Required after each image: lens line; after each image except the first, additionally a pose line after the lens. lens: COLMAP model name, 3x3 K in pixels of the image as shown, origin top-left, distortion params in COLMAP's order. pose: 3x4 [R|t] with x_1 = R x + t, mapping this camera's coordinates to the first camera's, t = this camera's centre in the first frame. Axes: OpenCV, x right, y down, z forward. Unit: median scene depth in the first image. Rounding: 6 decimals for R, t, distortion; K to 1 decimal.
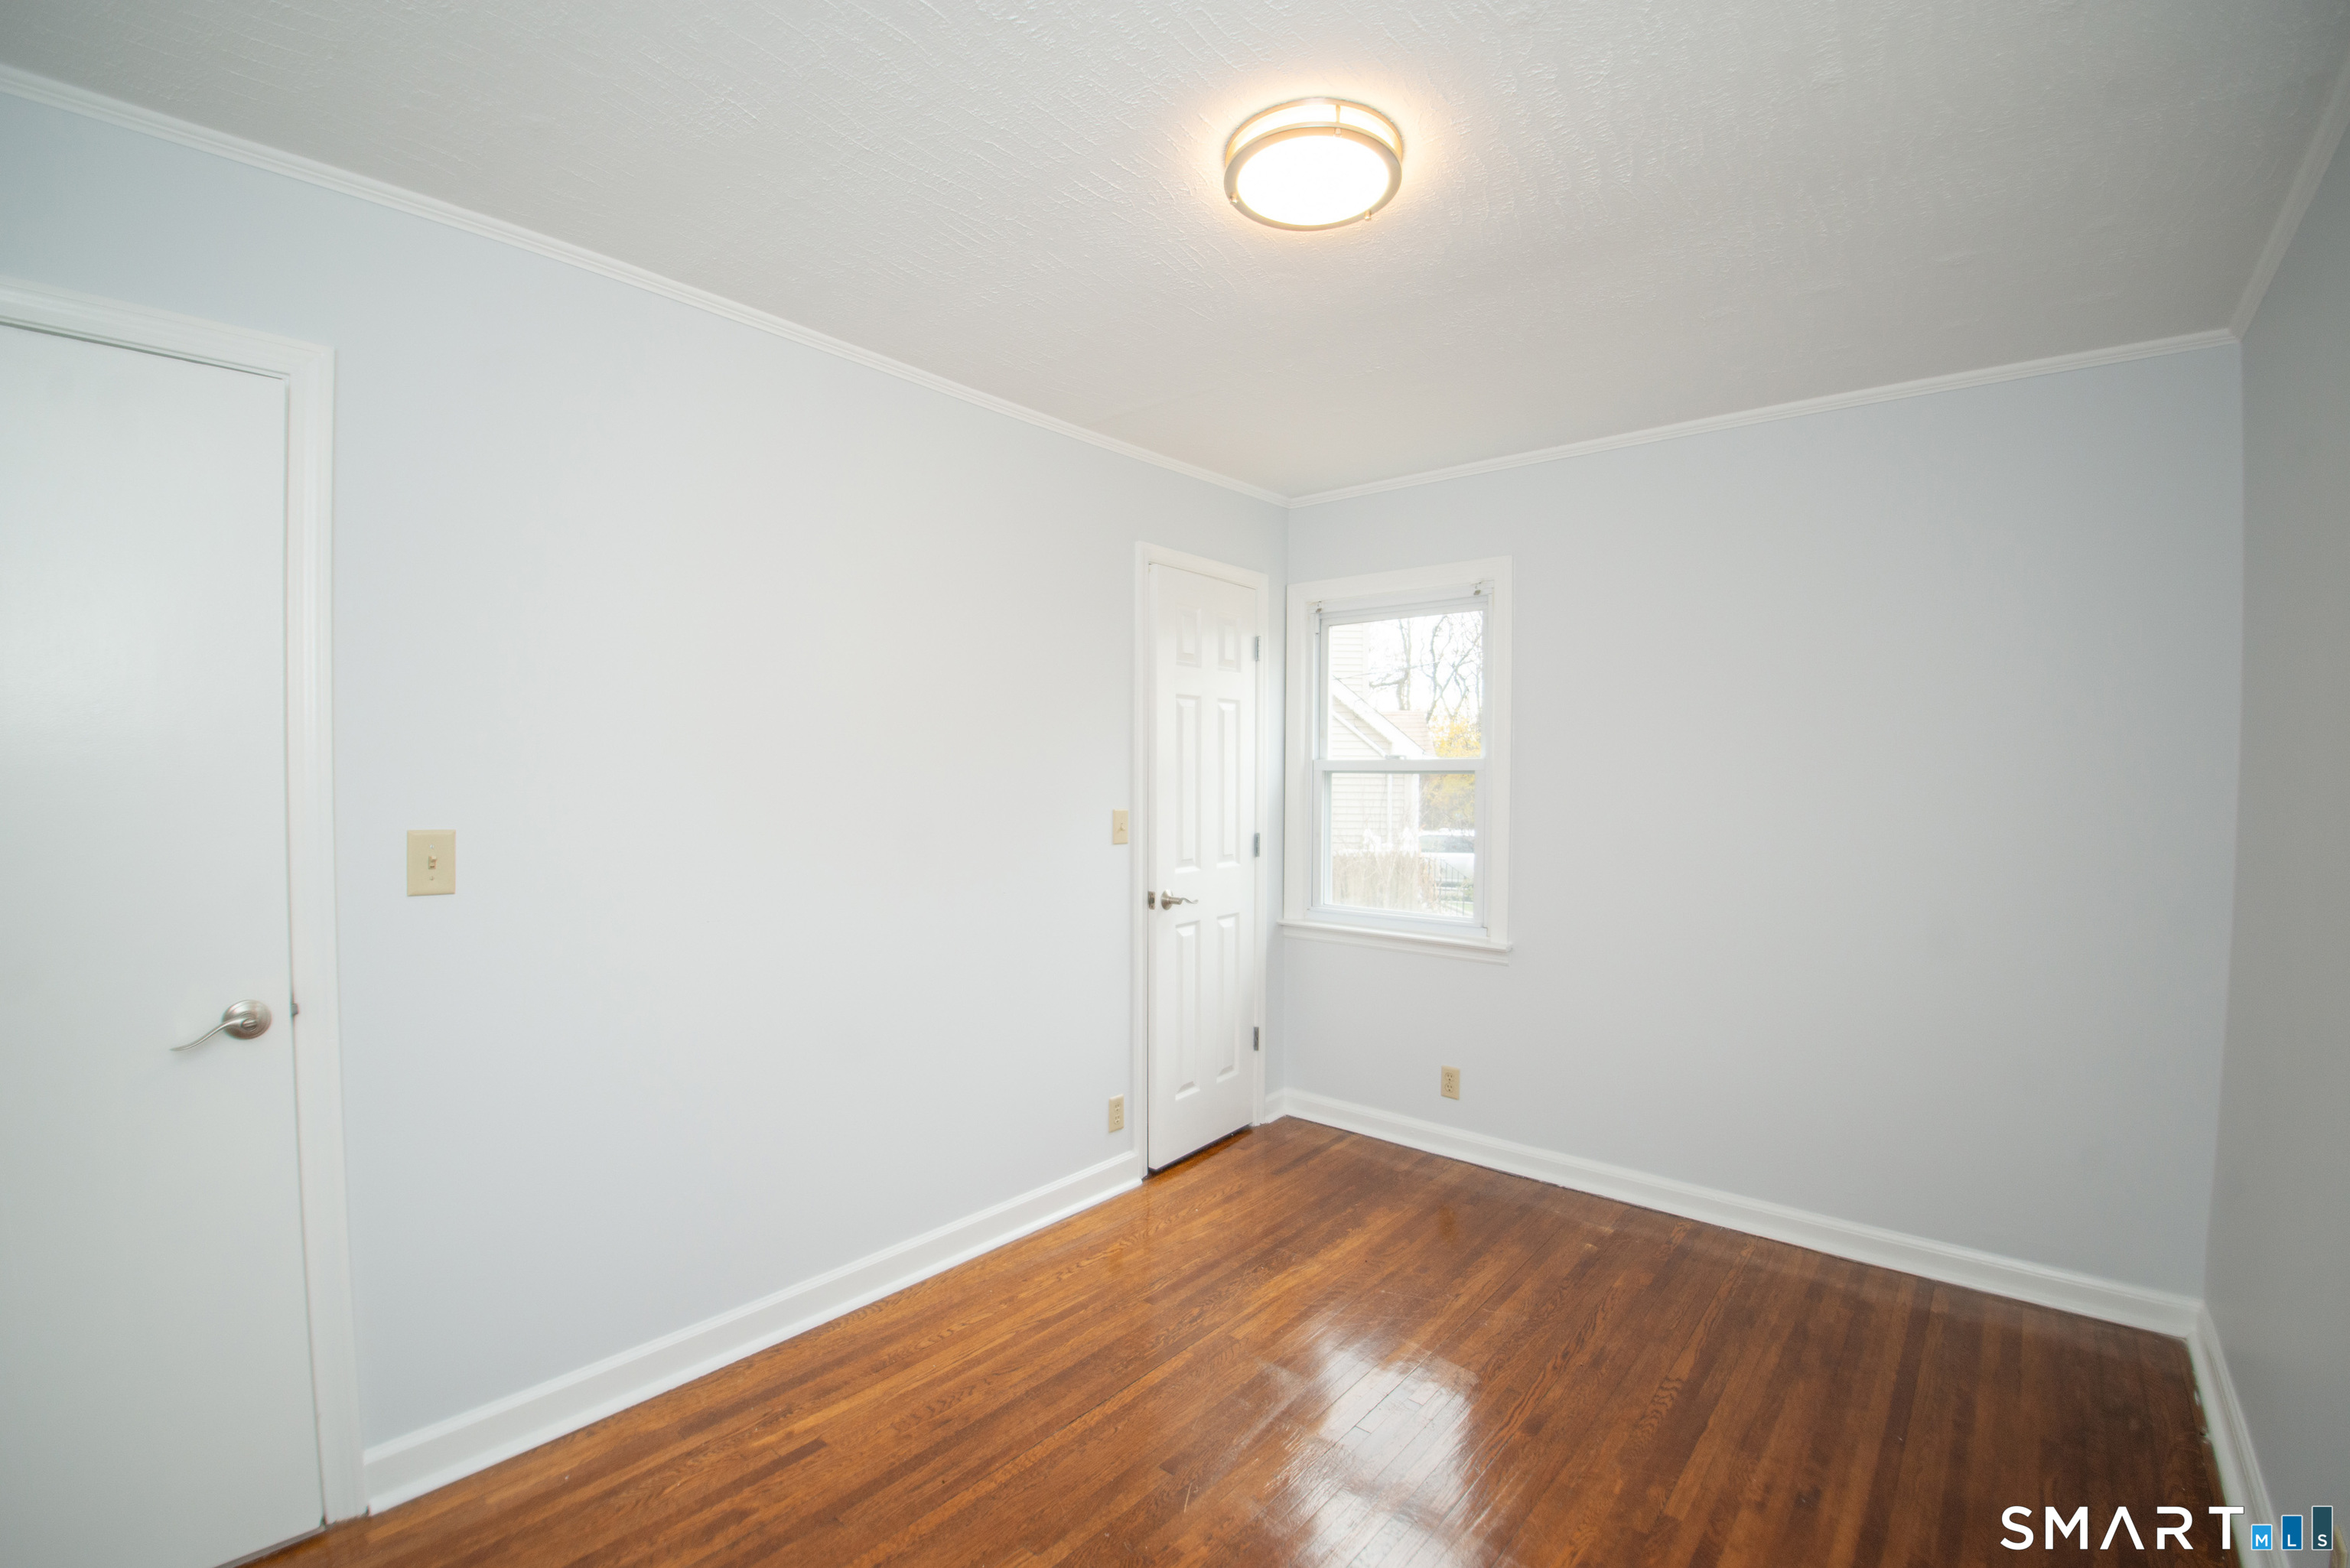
lens RADIAL K [[1048.0, 0, 1179.1], [0, 1048.0, 796.5], [0, 0, 1]] dist [-0.000658, -0.013611]
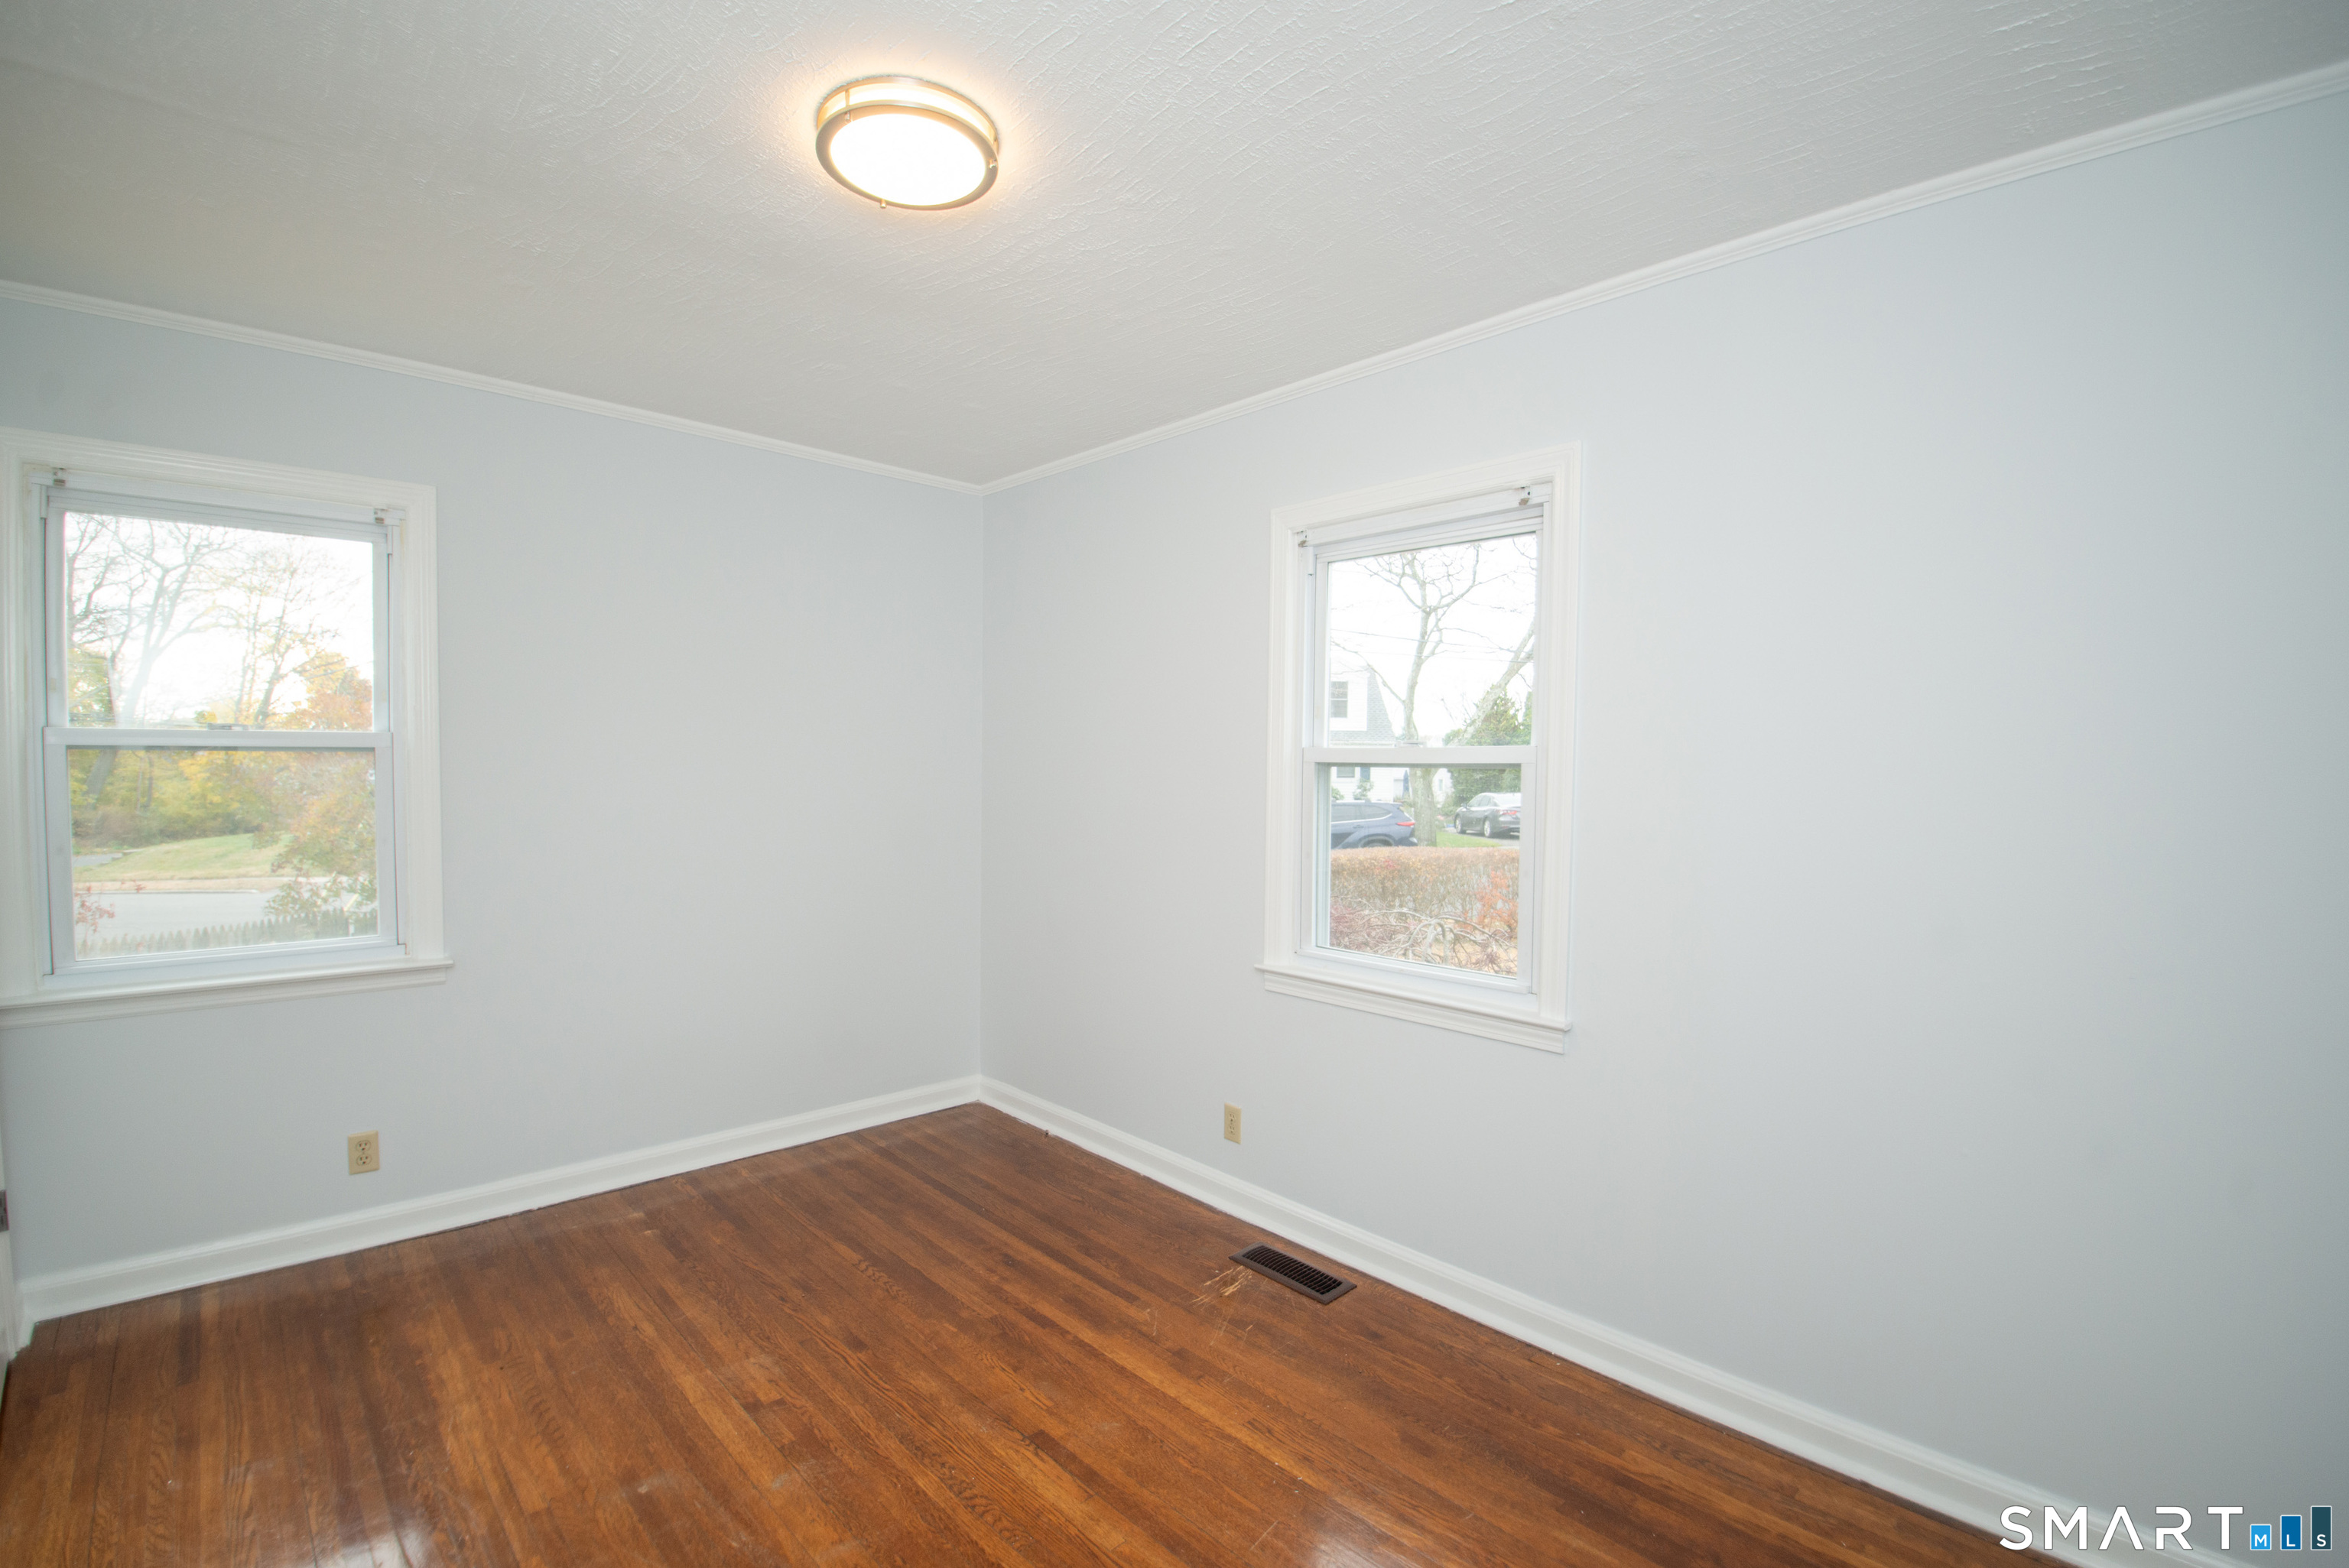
lens RADIAL K [[1047.5, 0, 1178.6], [0, 1047.5, 796.5], [0, 0, 1]] dist [-0.000658, -0.013611]
pose [[0.115935, -0.034800, 0.992647, -0.546049], [0.008944, 0.999382, 0.033992, -0.013211], [-0.993216, 0.004938, 0.116175, 0.405567]]
